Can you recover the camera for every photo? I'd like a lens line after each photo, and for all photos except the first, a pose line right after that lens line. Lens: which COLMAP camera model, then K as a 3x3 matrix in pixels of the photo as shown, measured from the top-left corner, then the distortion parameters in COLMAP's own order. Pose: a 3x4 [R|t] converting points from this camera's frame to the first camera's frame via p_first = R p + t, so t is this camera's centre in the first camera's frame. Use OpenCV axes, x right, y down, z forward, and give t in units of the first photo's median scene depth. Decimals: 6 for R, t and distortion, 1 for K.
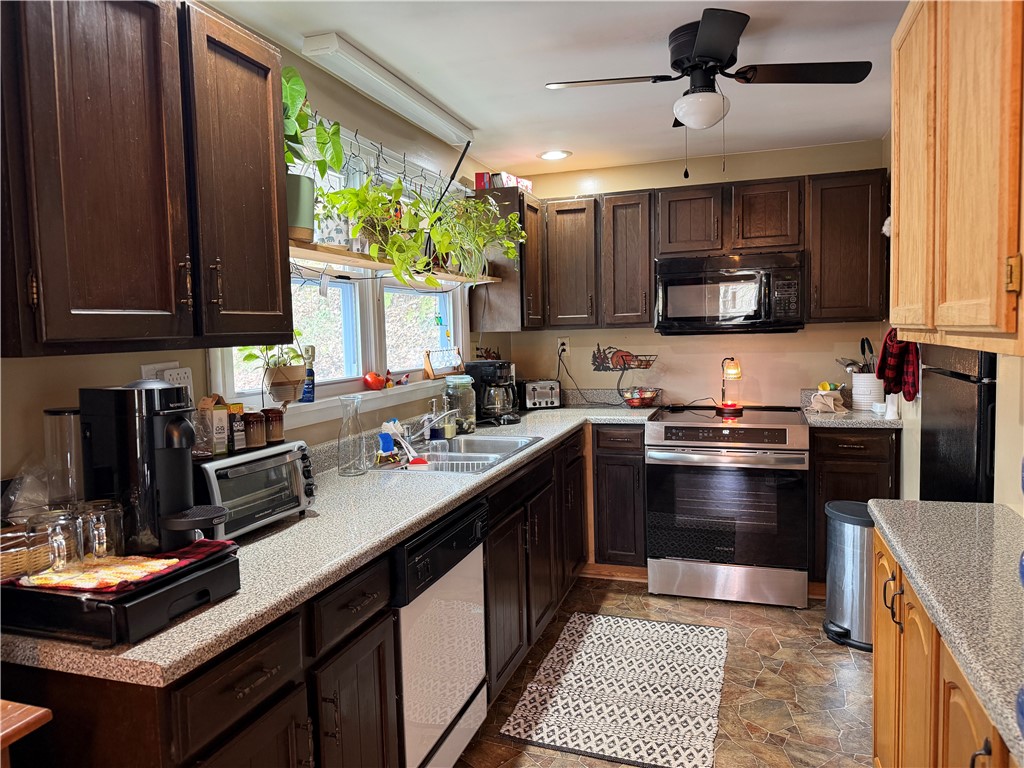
lens RADIAL K [[725.2, 0, 510.7], [0, 725.2, 379.5], [0, 0, 1]] dist [0.060382, -0.059200]
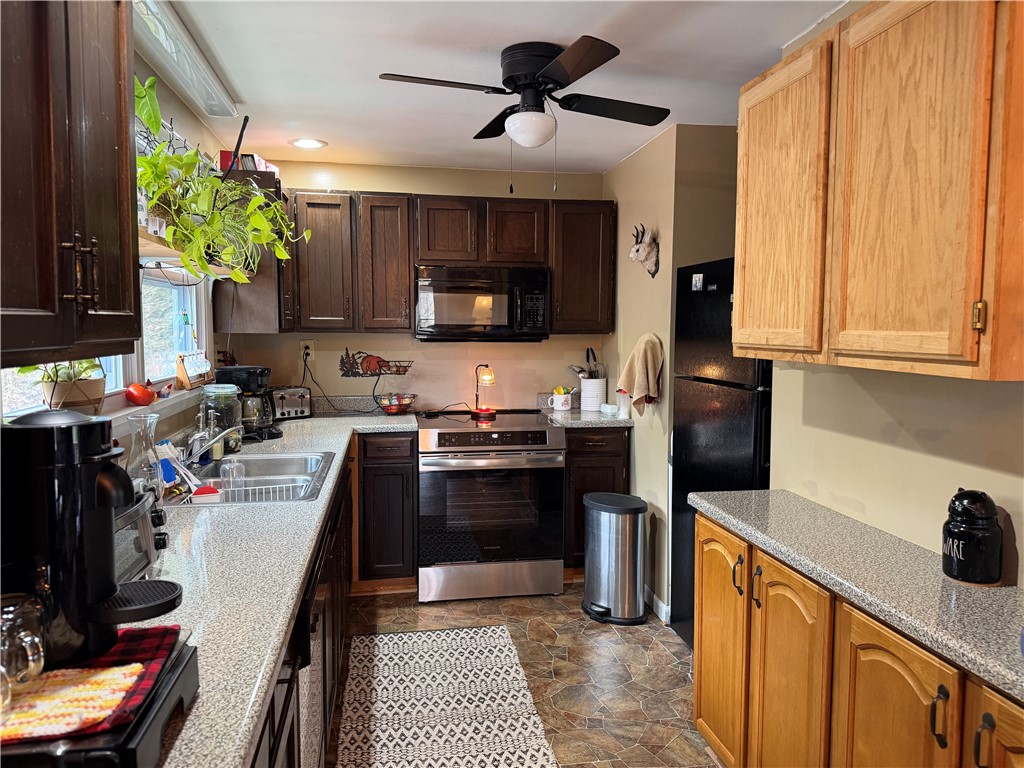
lens RADIAL K [[725.2, 0, 511.2], [0, 725.2, 379.1], [0, 0, 1]] dist [0.060382, -0.059200]
pose [[0.881944, -0.005416, 0.471324, -0.181979], [0.005465, 0.999984, 0.001265, -0.011724], [-0.471323, 0.001460, 0.881959, 0.077890]]
